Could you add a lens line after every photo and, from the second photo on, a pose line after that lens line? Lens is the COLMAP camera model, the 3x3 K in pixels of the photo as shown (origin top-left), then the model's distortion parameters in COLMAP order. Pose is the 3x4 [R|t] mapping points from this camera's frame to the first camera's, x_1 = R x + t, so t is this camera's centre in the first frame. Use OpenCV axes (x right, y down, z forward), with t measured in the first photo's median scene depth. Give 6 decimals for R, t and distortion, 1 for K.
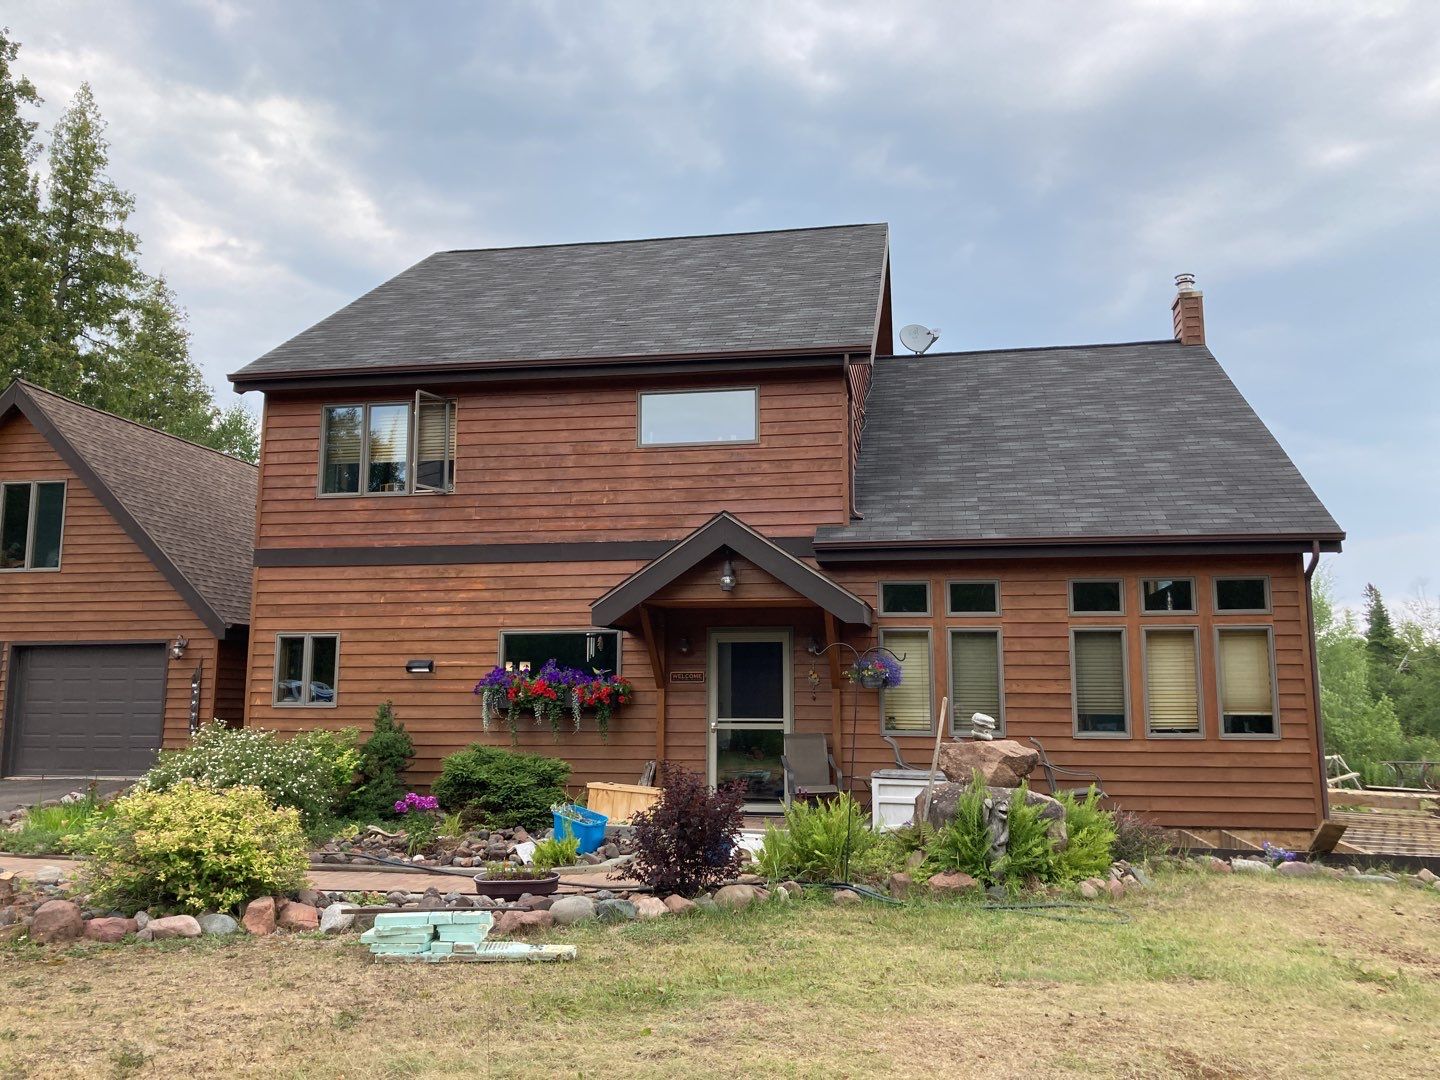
lens RADIAL K [[1161.5, 0, 720.0], [0, 1161.5, 540.0], [0, 0, 1]] dist [0.078141, -0.127947]
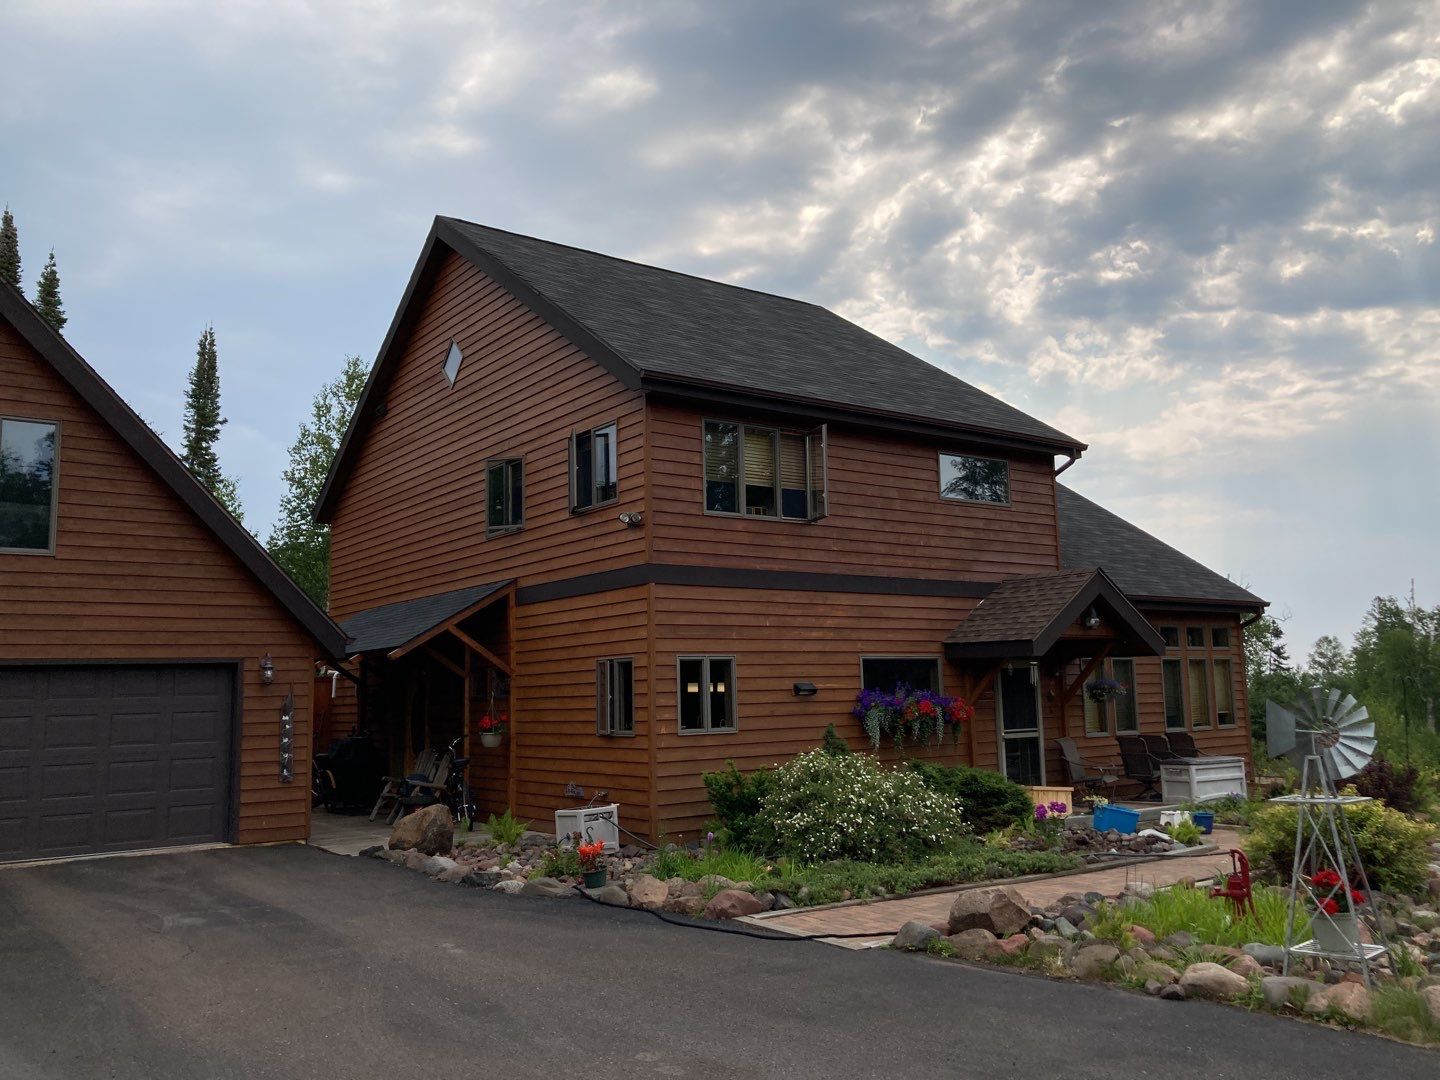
lens RADIAL K [[1161.5, 0, 720.0], [0, 1161.5, 540.0], [0, 0, 1]] dist [0.078141, -0.127947]
pose [[0.691133, 0.076125, 0.718708, -1.059838], [-0.072698, 0.996716, -0.035662, 0.018727], [-0.719062, -0.027602, 0.694397, 0.343789]]
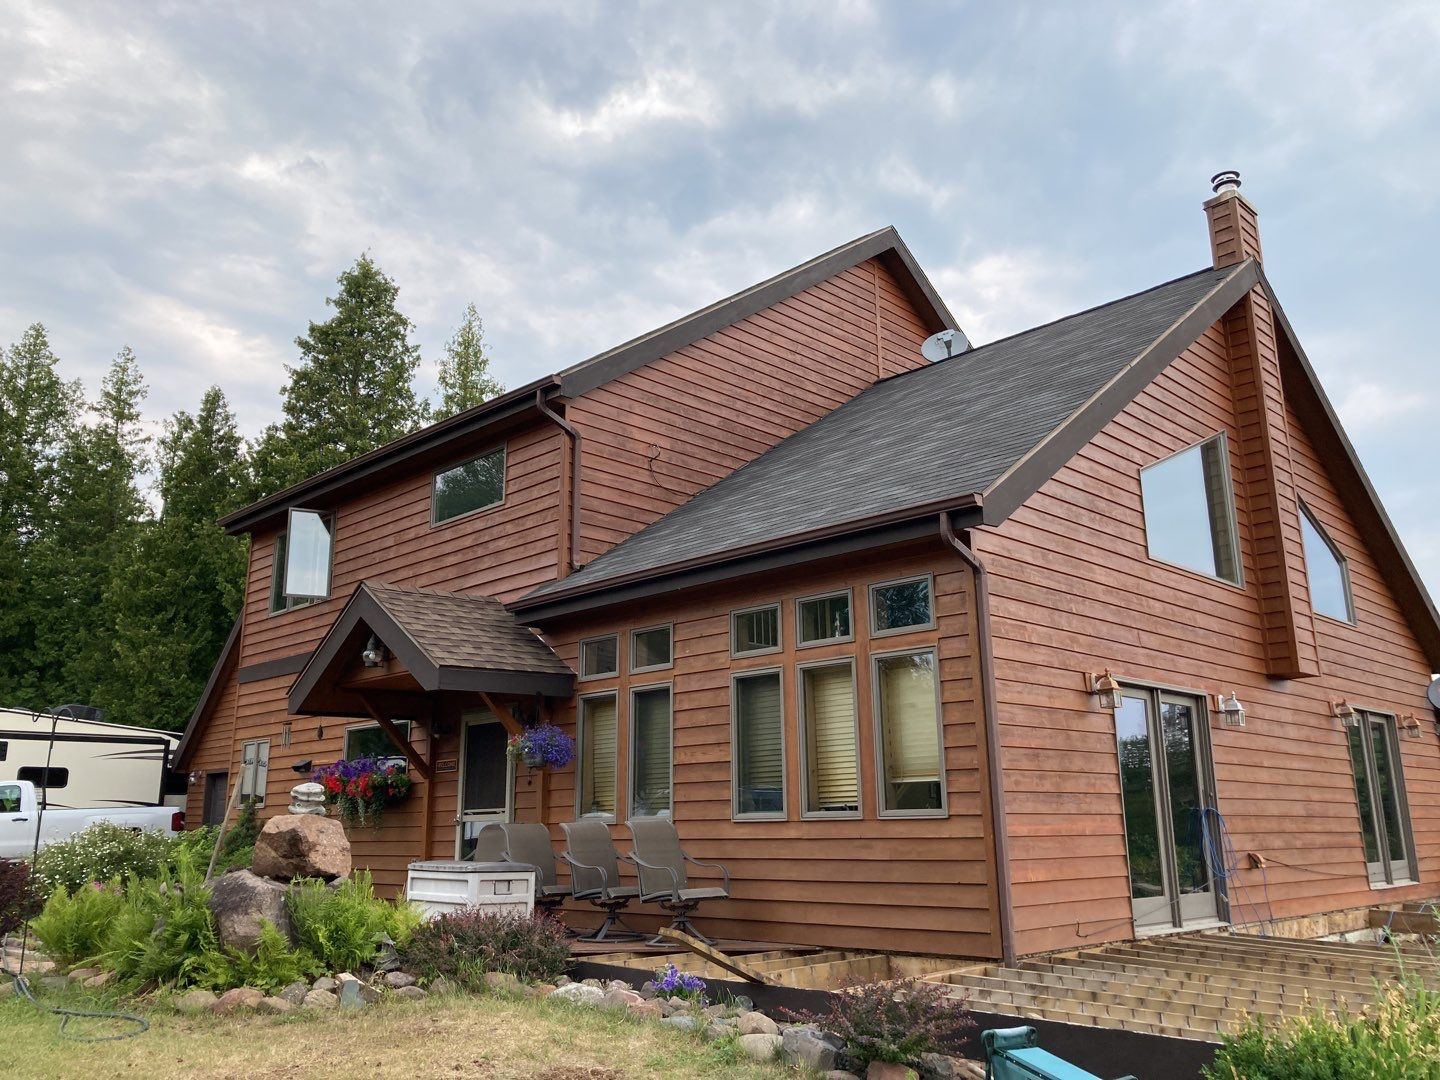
lens RADIAL K [[1161.5, 0, 720.0], [0, 1161.5, 540.0], [0, 0, 1]] dist [0.078141, -0.127947]
pose [[0.824826, -0.147914, -0.545696, 0.656886], [0.090265, 0.987243, -0.131162, 0.079279], [0.558135, 0.058929, 0.827655, 0.327426]]
